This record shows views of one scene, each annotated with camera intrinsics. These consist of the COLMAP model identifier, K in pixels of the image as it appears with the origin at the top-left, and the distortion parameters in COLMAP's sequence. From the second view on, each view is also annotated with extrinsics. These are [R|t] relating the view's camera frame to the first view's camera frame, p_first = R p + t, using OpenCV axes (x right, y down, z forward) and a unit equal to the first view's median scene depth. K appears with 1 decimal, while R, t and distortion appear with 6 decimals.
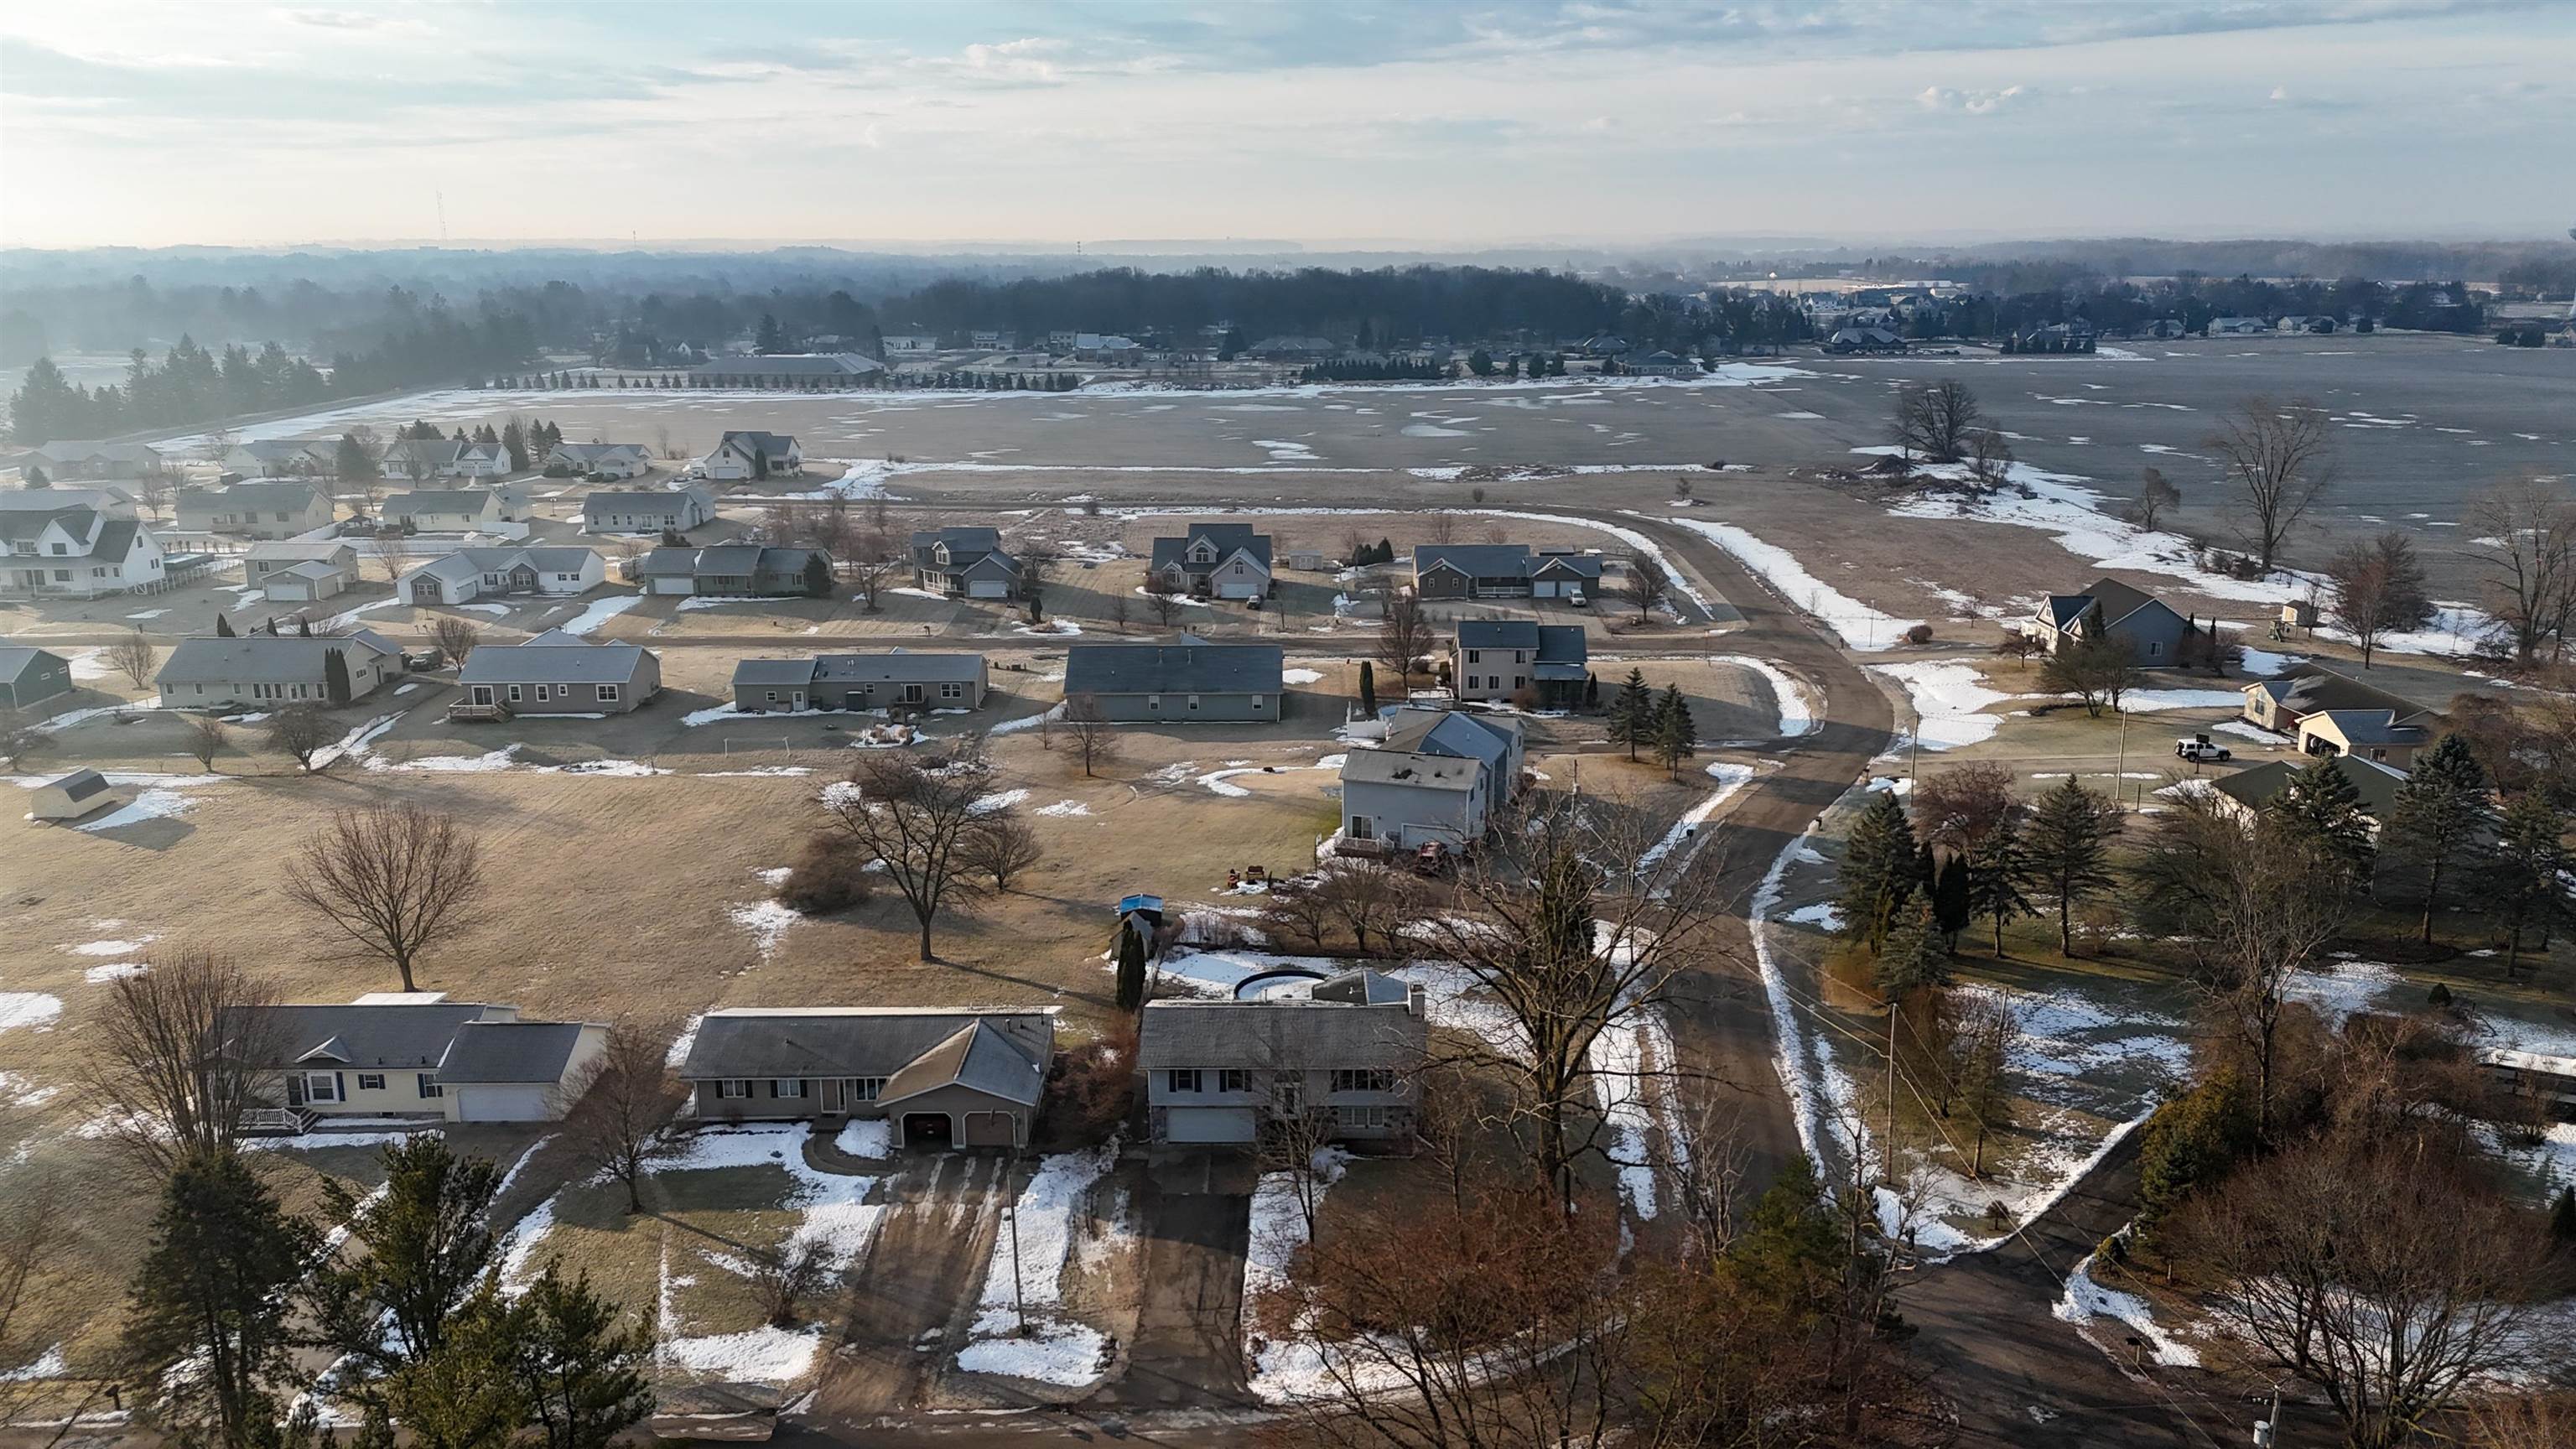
lens RADIAL K [[1874.0, 0, 1288.0], [0, 1874.0, 724.5], [0, 0, 1]] dist [0.087051, -0.083878]
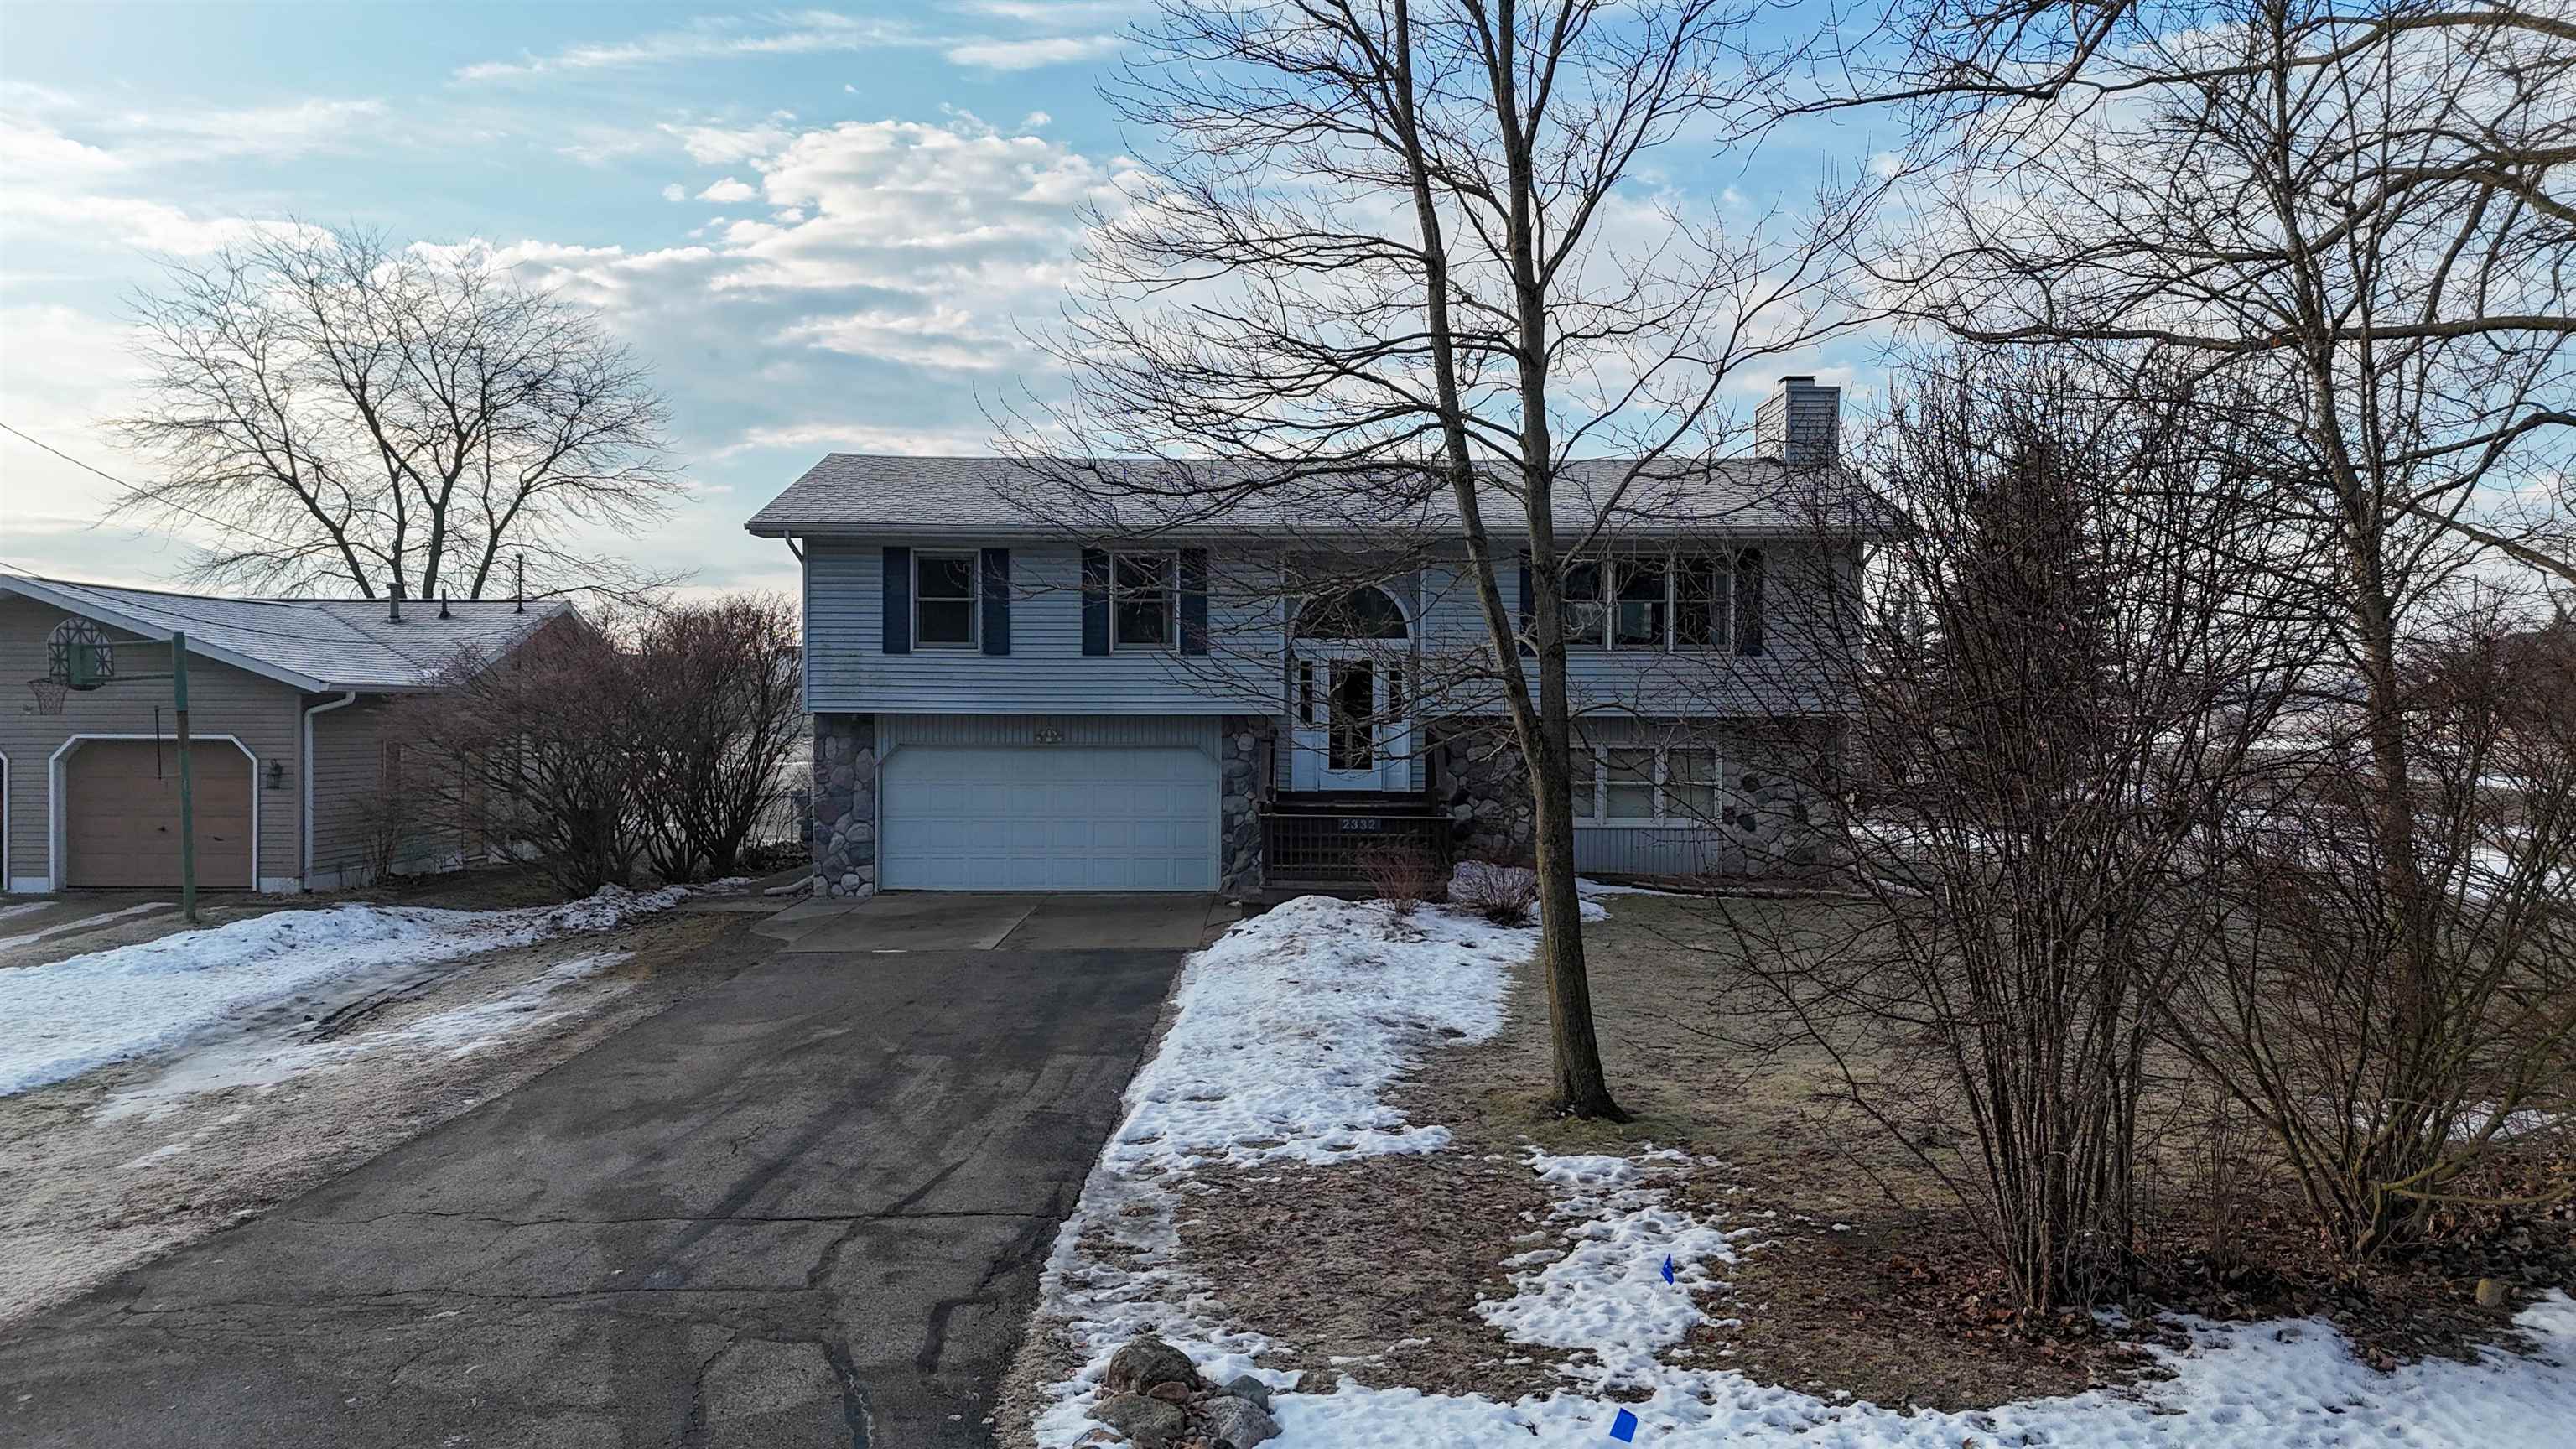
lens RADIAL K [[1874.0, 0, 1288.0], [0, 1874.0, 724.5], [0, 0, 1]] dist [0.087051, -0.083878]
pose [[0.999983, 0.002035, 0.005459, -0.009687], [-0.000629, 0.969270, -0.246000, 0.267162], [-0.005792, 0.245992, 0.969254, 0.755862]]
